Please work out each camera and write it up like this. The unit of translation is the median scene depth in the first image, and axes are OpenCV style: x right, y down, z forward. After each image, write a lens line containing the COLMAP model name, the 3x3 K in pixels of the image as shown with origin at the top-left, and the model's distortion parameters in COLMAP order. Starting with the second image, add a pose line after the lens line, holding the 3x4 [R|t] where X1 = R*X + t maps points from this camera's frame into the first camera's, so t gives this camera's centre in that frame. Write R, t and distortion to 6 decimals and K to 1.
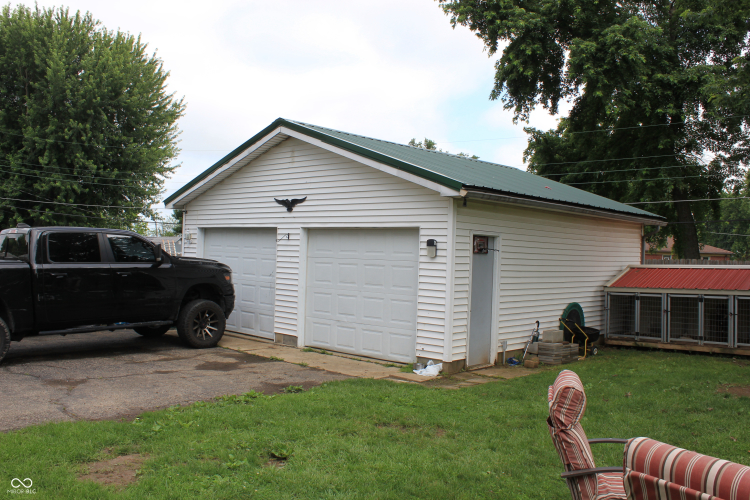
lens RADIAL K [[677.9, 0, 374.0], [0, 677.9, 251.7], [0, 0, 1]] dist [-0.084712, 0.005281]
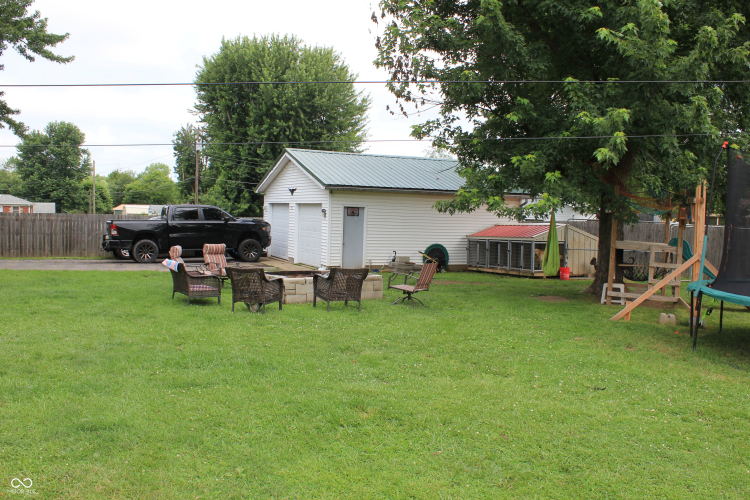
lens RADIAL K [[691.4, 0, 375.8], [0, 691.4, 248.4], [0, 0, 1]] dist [-0.078216, 0.000000]
pose [[0.926076, 0.014685, -0.377051, 0.262008], [0.001687, 0.999071, 0.043055, 0.003003], [0.377333, -0.040508, 0.925191, -0.234795]]
